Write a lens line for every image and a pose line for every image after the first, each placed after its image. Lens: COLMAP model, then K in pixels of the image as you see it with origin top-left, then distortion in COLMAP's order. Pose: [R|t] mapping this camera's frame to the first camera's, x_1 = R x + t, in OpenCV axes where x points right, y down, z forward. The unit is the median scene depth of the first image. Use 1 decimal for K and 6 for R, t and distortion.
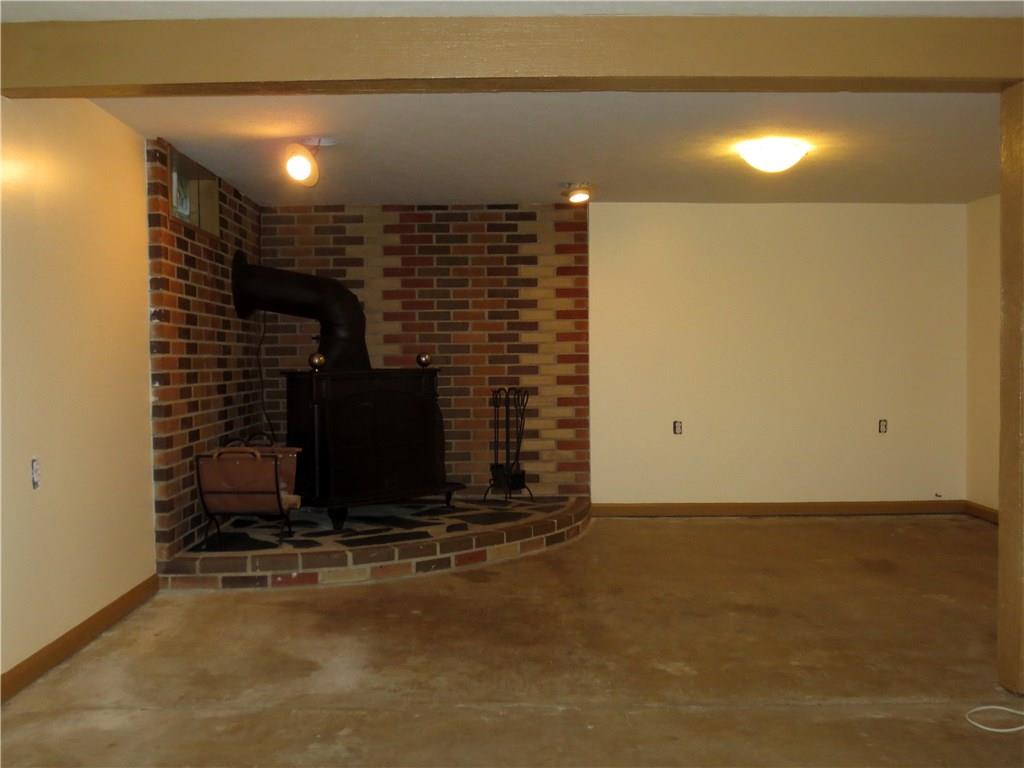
lens RADIAL K [[997.9, 0, 512.0], [0, 997.9, 384.0], [0, 0, 1]] dist [-0.034629, -0.002666]
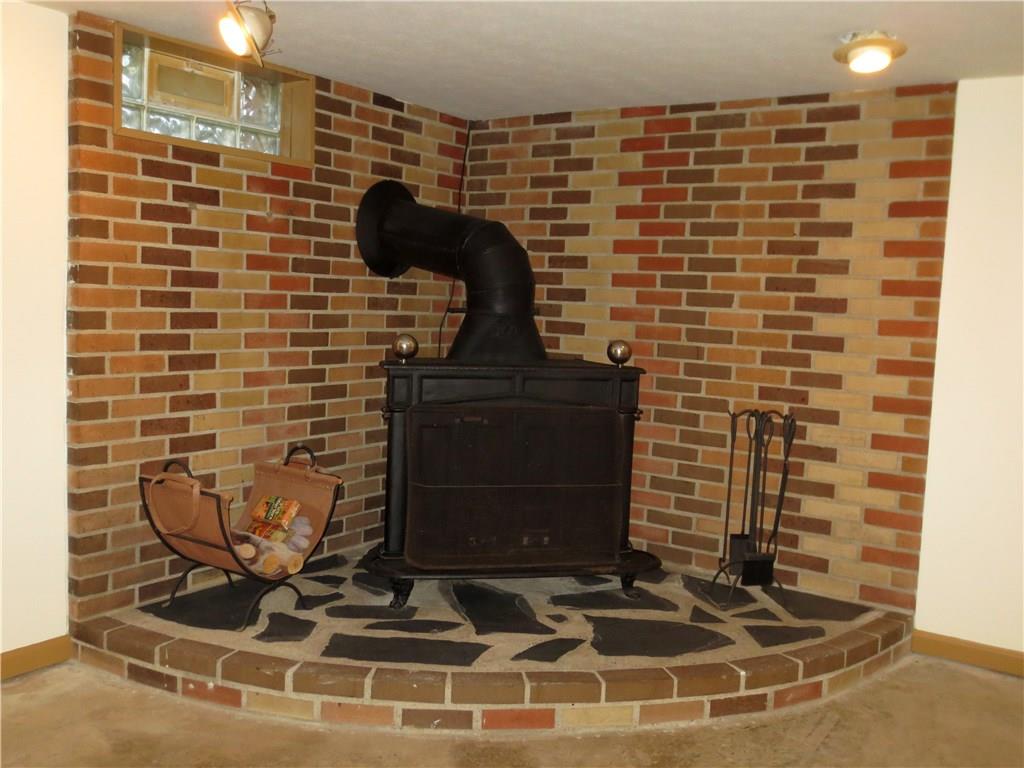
lens RADIAL K [[997.9, 0, 512.0], [0, 997.9, 384.0], [0, 0, 1]] dist [-0.034629, -0.002666]
pose [[0.810835, 0.095468, -0.577436, 0.204765], [-0.064136, 0.995159, 0.074471, -0.043756], [0.581750, -0.023349, 0.813033, 0.423030]]
